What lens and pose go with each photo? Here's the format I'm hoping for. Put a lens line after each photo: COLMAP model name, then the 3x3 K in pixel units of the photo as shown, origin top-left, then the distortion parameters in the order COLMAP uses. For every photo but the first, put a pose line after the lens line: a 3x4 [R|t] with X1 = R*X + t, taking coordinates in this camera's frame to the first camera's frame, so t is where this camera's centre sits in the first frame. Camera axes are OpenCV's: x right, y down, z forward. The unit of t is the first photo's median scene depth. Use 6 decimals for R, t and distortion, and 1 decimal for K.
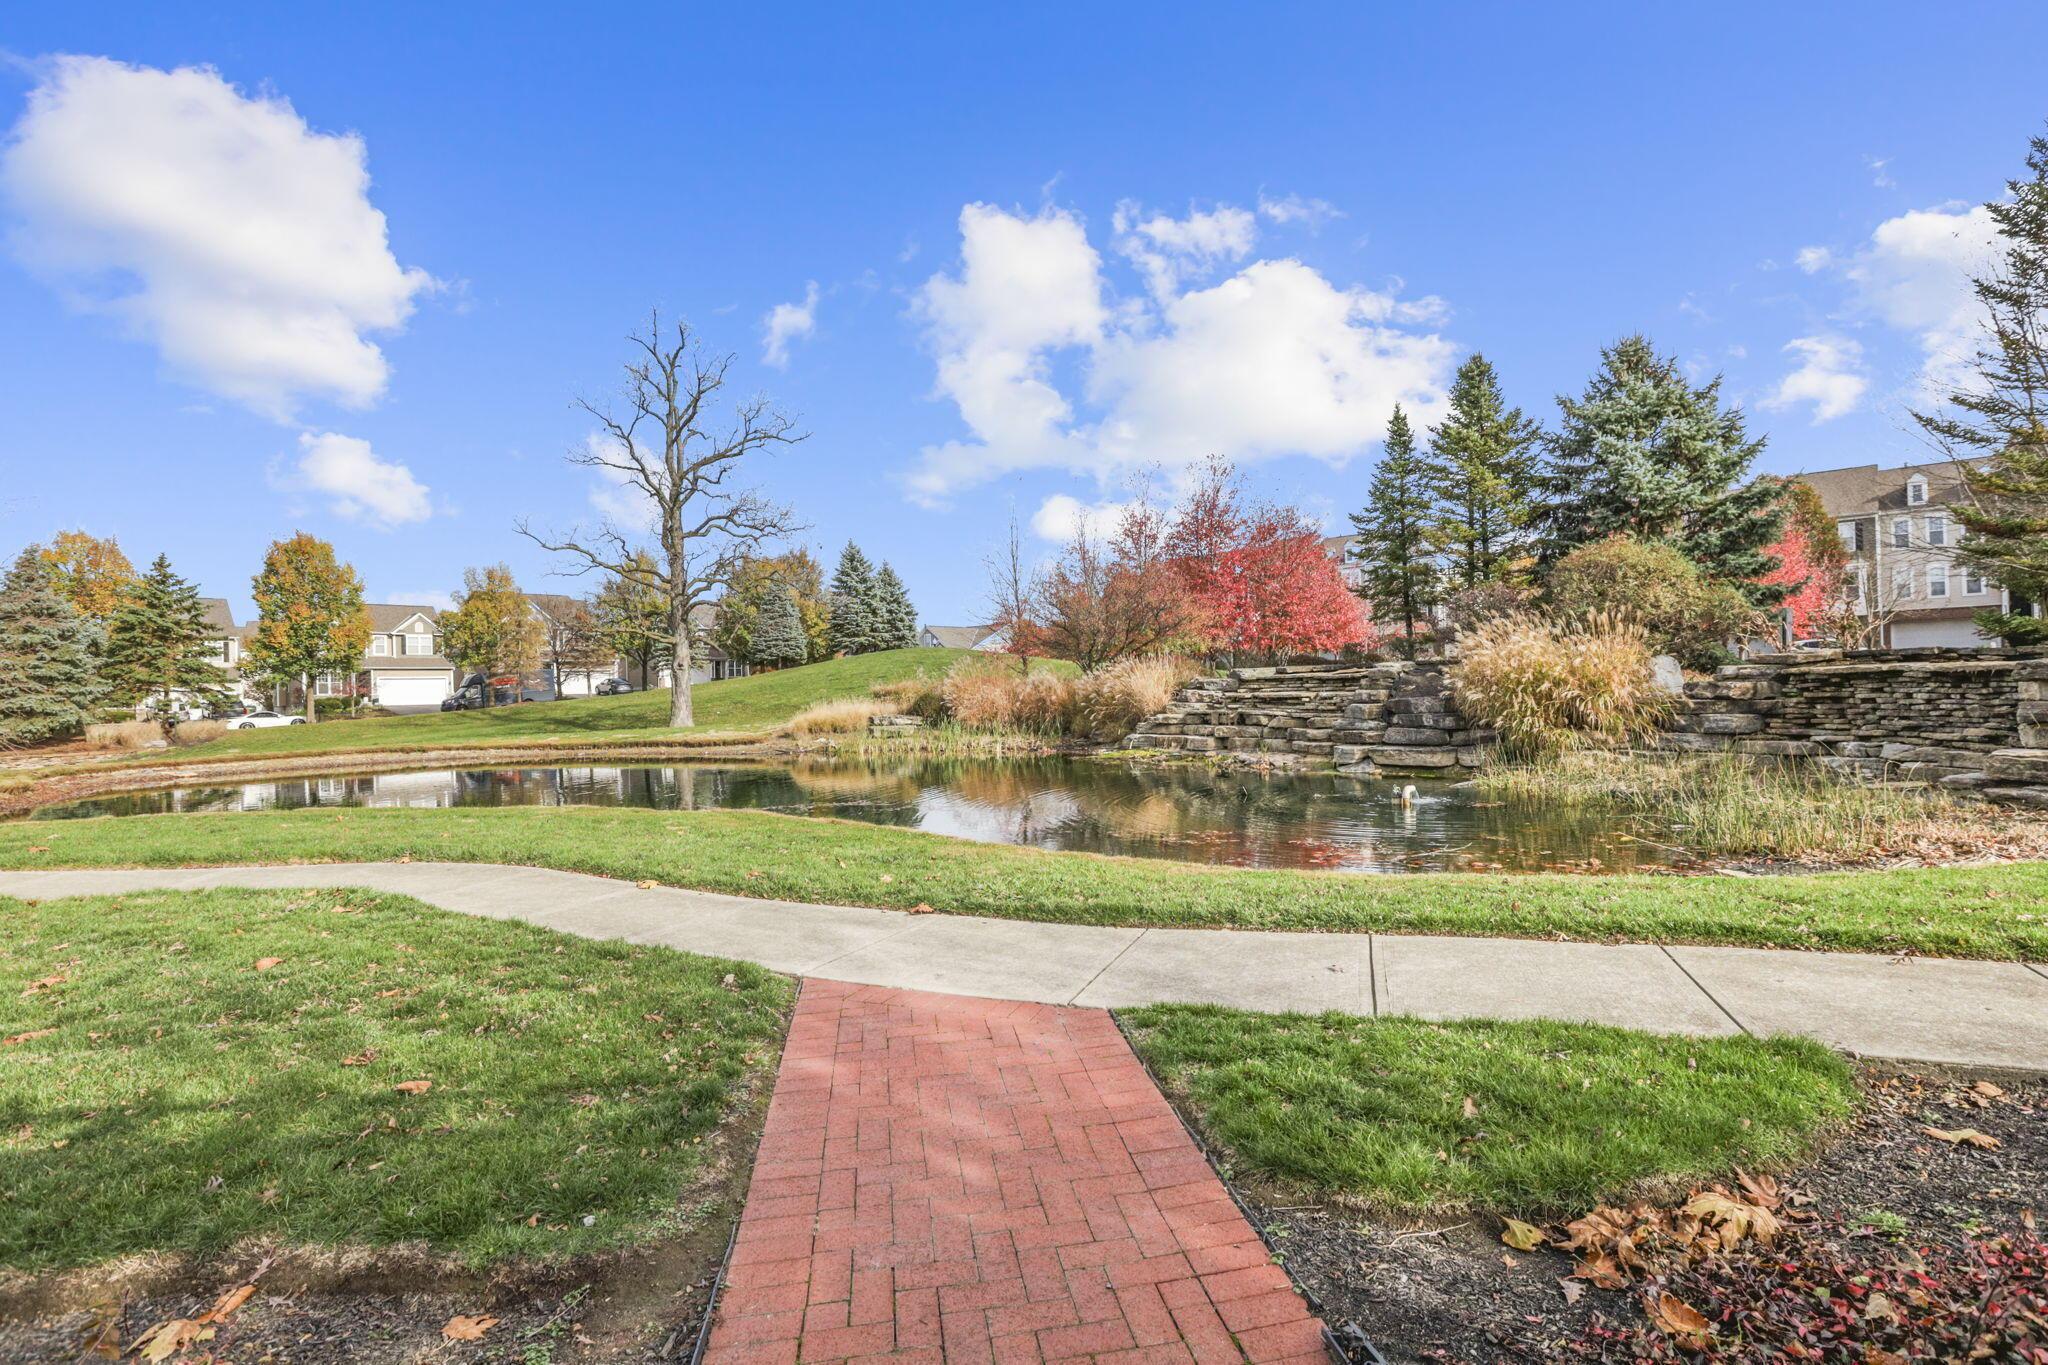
lens RADIAL K [[926.6, 0, 1023.0], [0, 926.6, 687.4], [0, 0, 1]] dist [-0.022530, 0.000142]
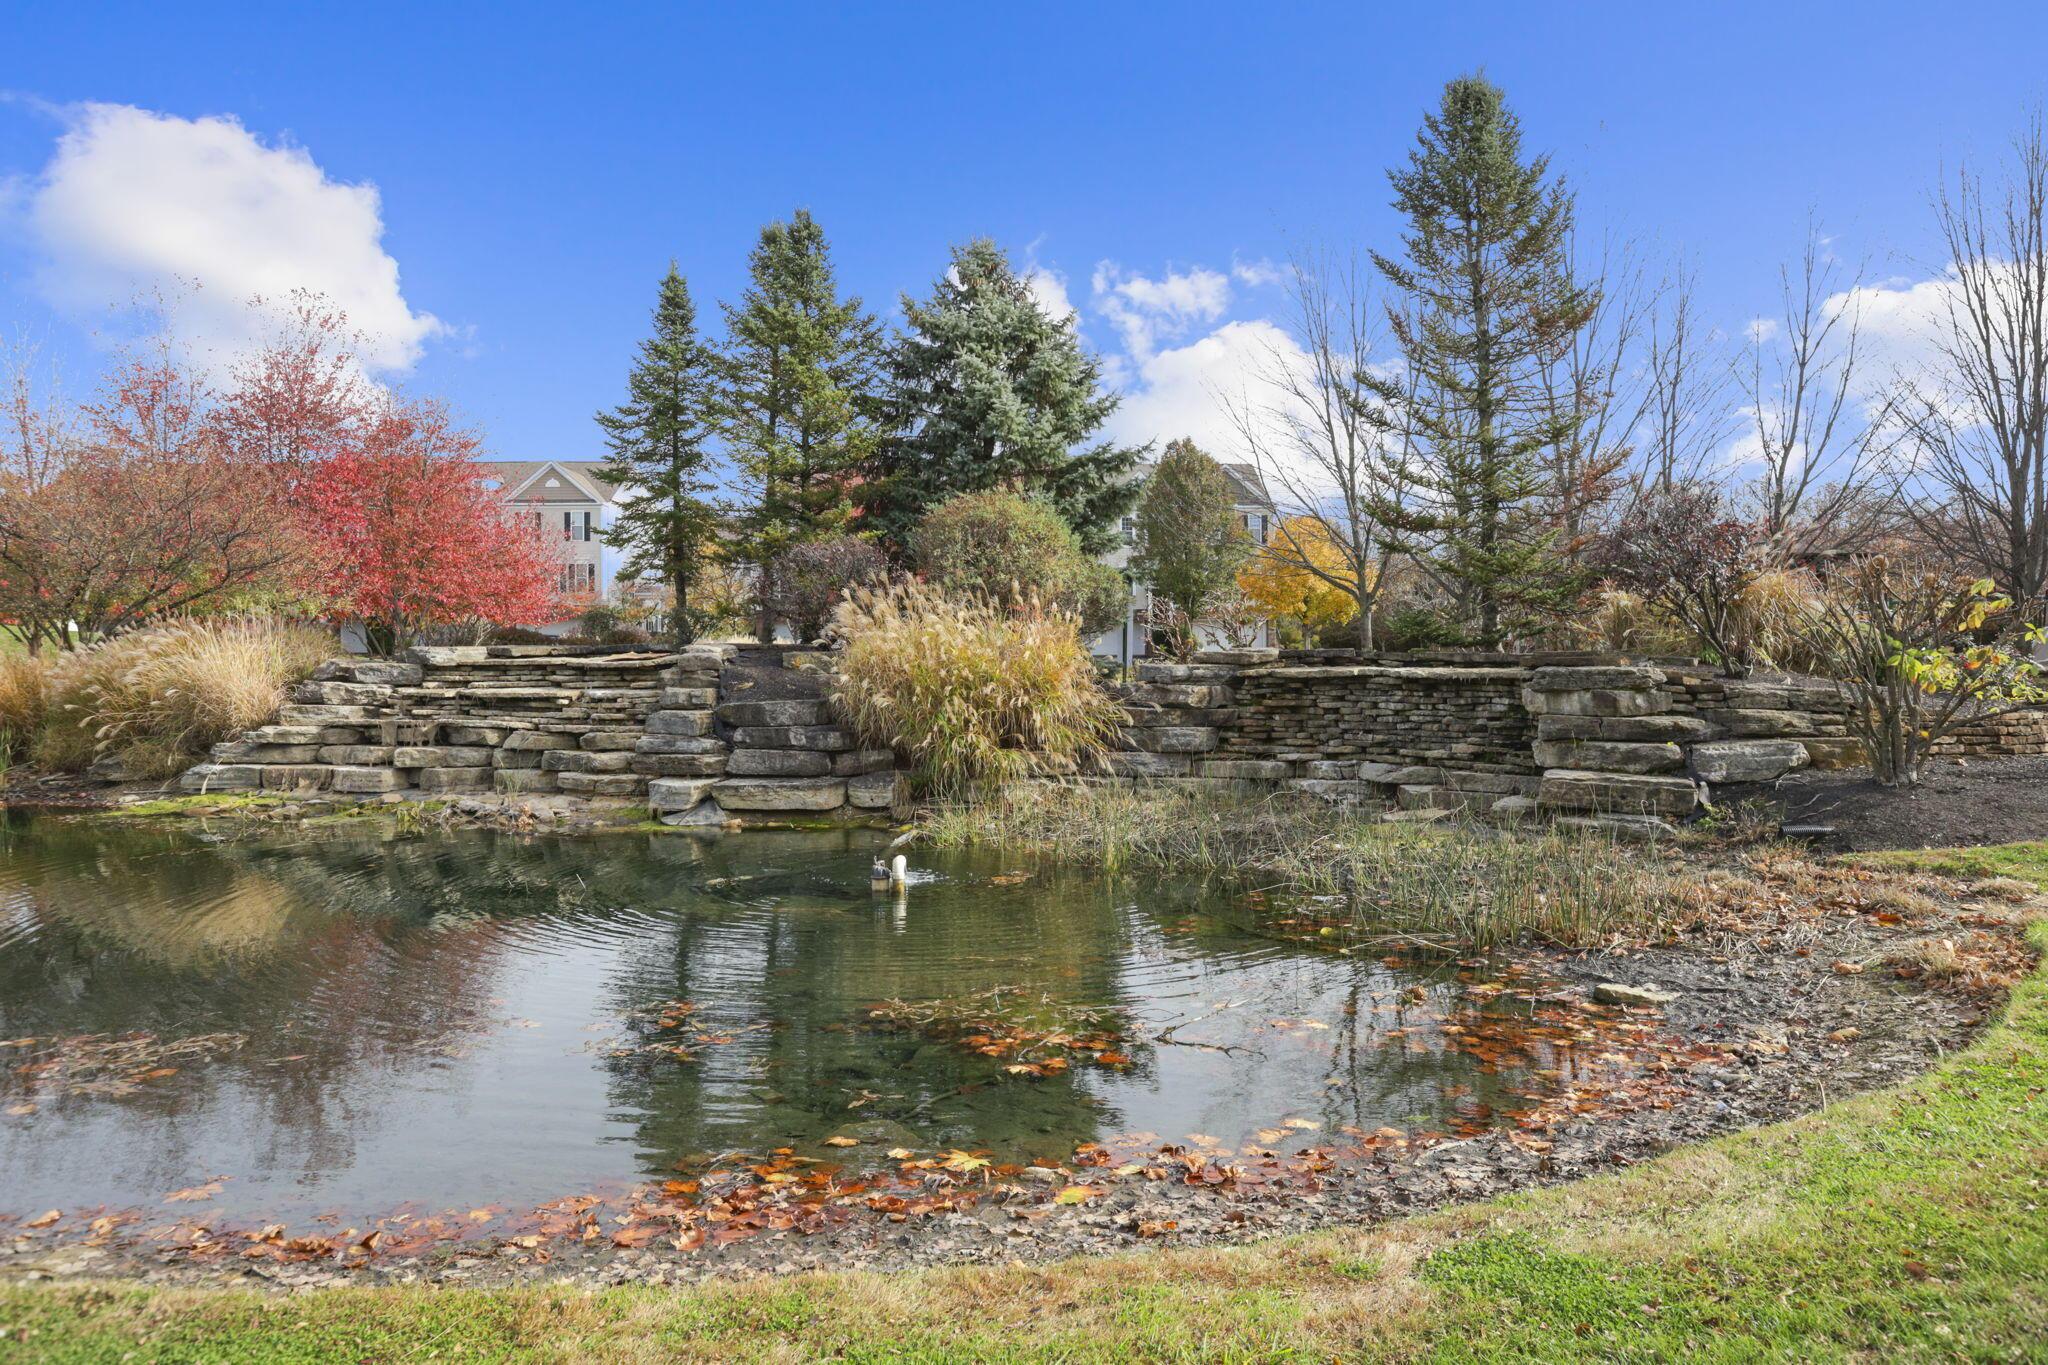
lens RADIAL K [[1270.9, 0, 1024.3], [0, 1270.9, 675.9], [0, 0, 1]] dist [-0.002173, 0.000643]
pose [[0.730397, 0.016620, 0.682821, -0.044597], [-0.016049, 0.999846, -0.007169, -0.002788], [-0.682834, -0.005722, 0.730551, 0.202608]]
